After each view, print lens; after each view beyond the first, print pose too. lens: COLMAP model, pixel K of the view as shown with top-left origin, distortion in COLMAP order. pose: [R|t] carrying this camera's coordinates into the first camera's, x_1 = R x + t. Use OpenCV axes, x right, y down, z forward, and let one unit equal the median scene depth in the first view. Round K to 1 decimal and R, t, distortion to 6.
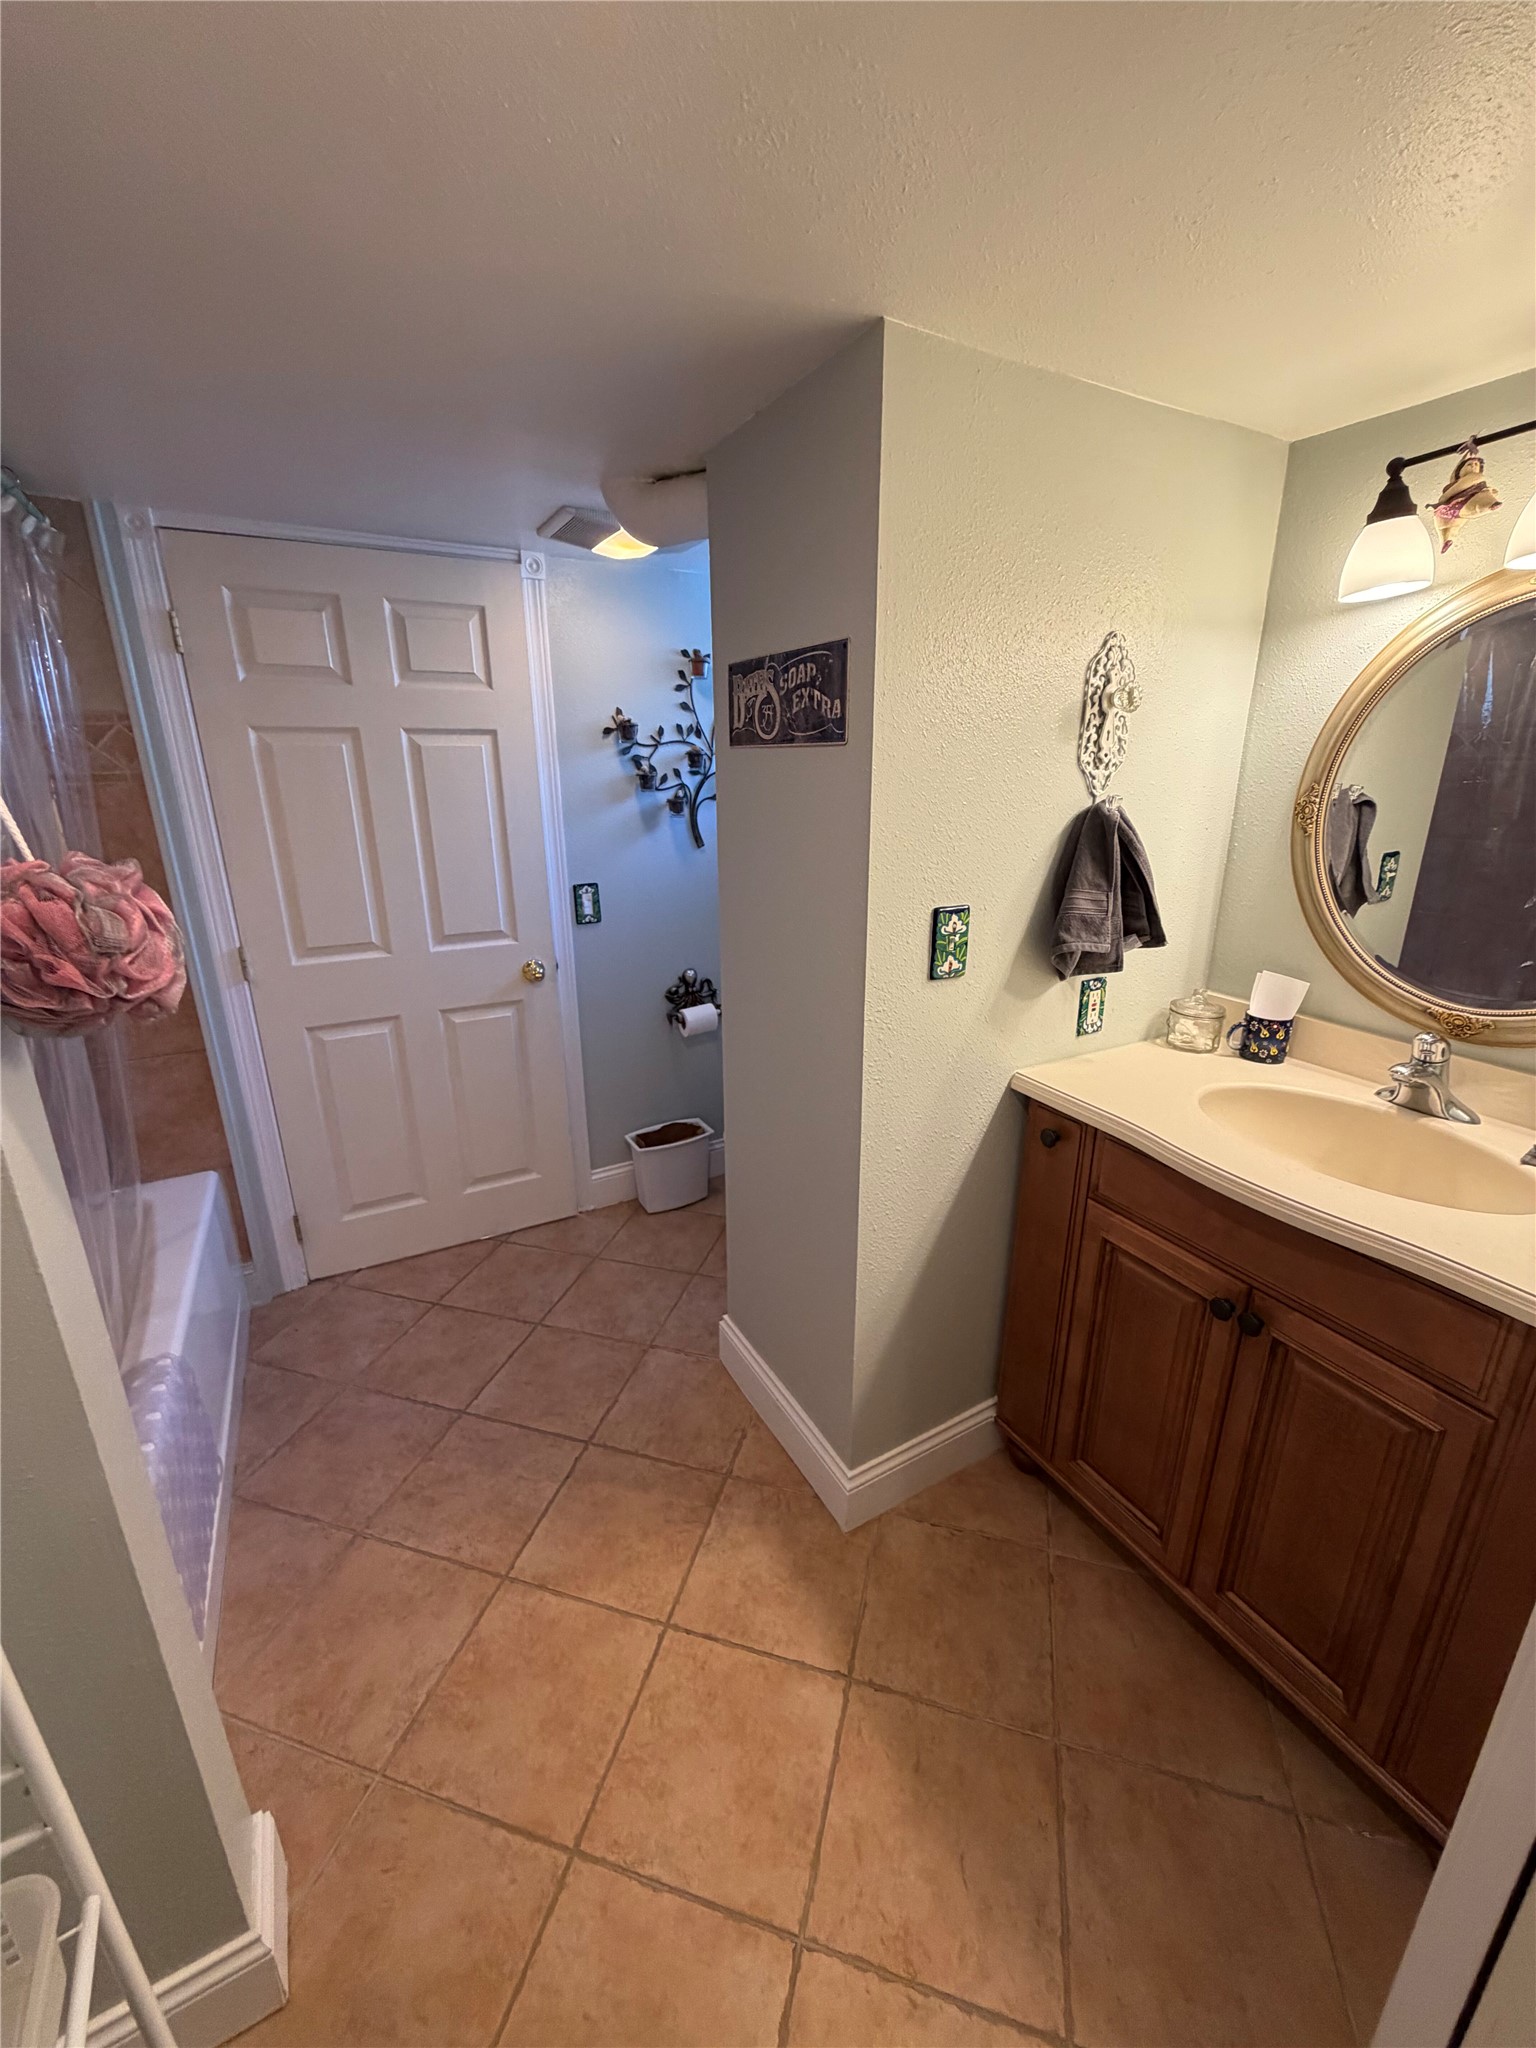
lens RADIAL K [[817.1, 0, 770.5], [0, 817.1, 1022.0], [0, 0, 1]] dist [0.000156, -0.000252]
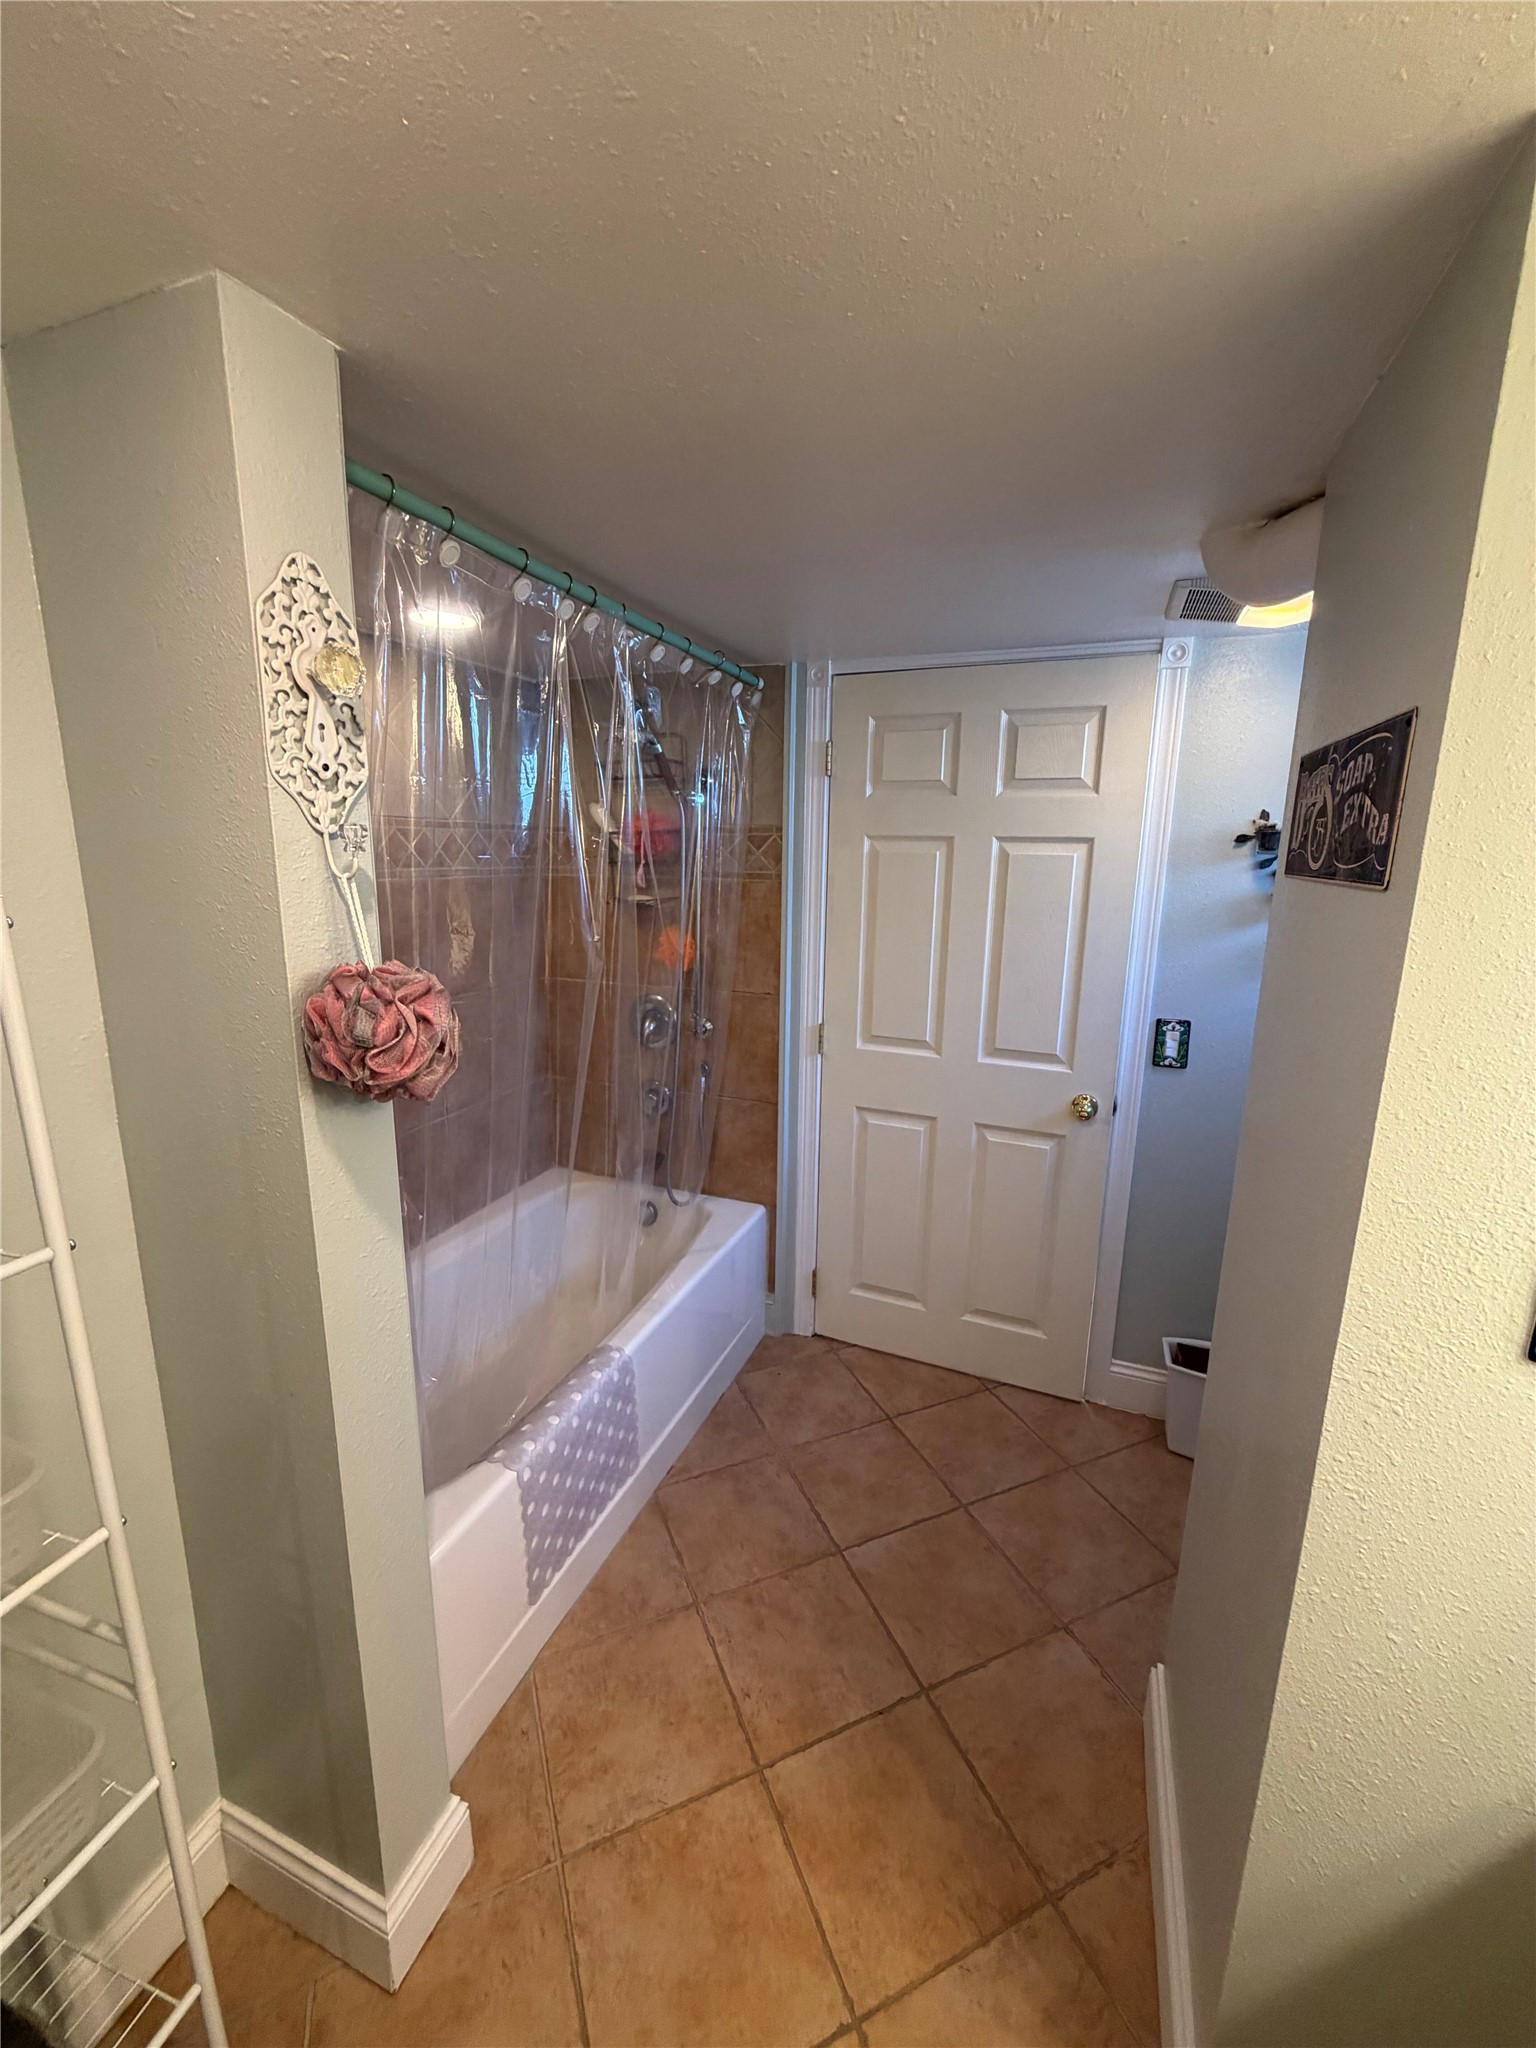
lens RADIAL K [[817.1, 0, 766.0], [0, 817.1, 1021.5], [0, 0, 1]] dist [0.000156, -0.000252]
pose [[0.638314, 0.174565, -0.749721, 0.147590], [-0.251076, 0.967898, 0.011599, -0.087878], [0.727679, 0.180833, 0.661652, 0.192932]]
